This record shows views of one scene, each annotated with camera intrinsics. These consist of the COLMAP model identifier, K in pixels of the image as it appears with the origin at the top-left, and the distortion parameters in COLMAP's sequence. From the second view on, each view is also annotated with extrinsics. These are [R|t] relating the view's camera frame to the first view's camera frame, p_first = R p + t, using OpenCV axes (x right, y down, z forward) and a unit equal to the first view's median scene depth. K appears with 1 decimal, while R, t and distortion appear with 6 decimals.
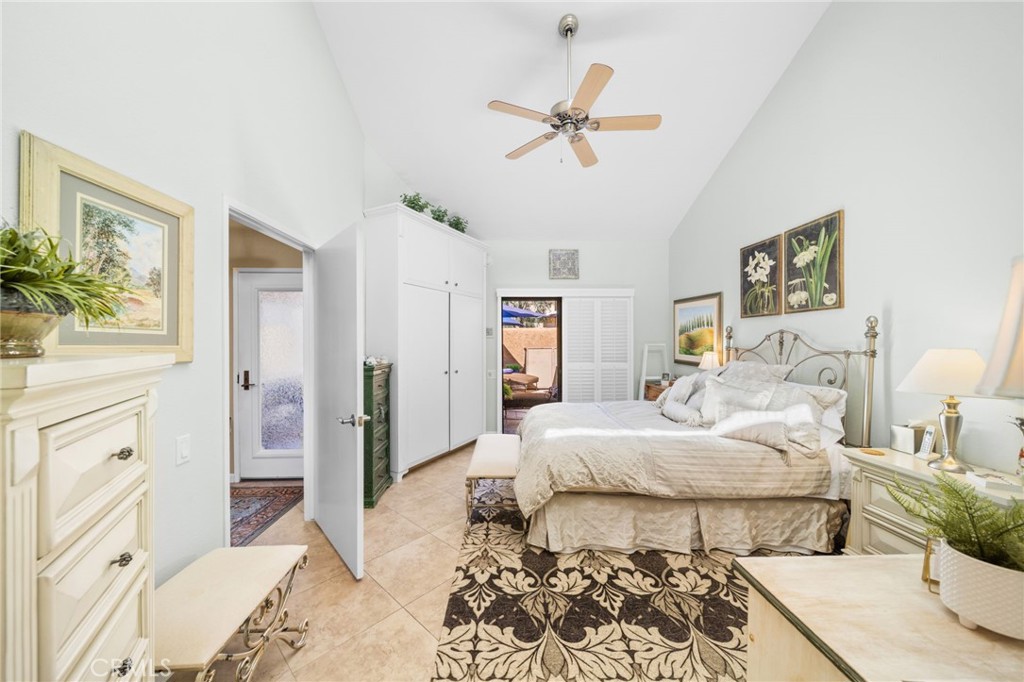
lens RADIAL K [[358.1, 0, 511.6], [0, 358.1, 338.1], [0, 0, 1]] dist [0.000074, -0.001331]
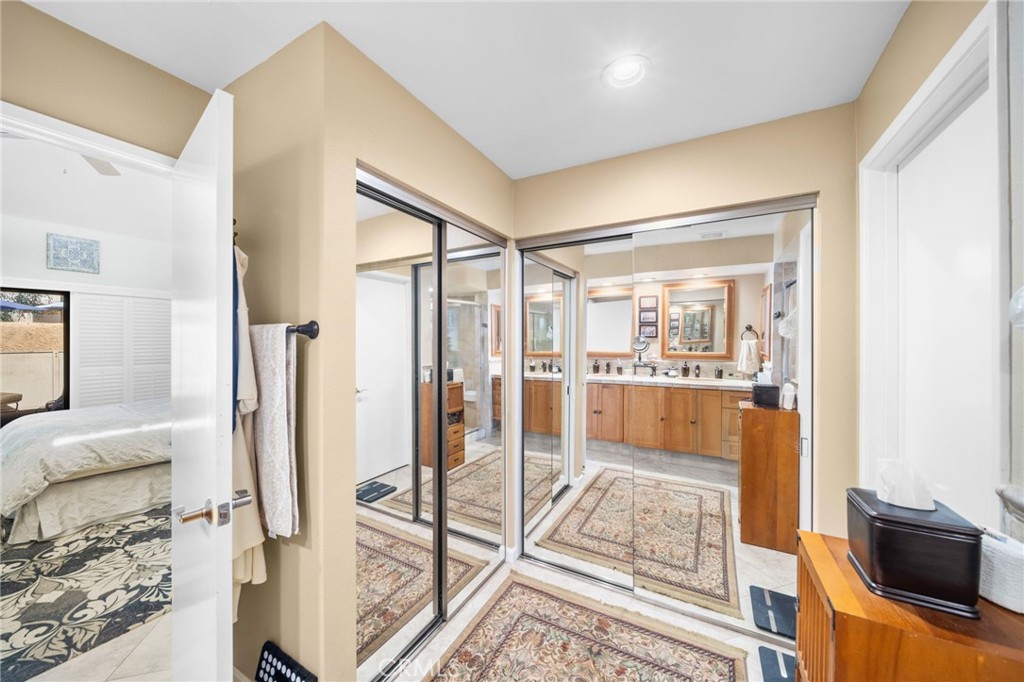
lens RADIAL K [[358.1, 0, 511.6], [0, 358.1, 338.1], [0, 0, 1]] dist [0.000074, -0.001331]
pose [[0.524411, 0.004616, 0.851453, -0.073087], [-0.007152, 0.999974, -0.001017, -0.024675], [-0.851435, -0.005556, 0.524430, -0.792527]]
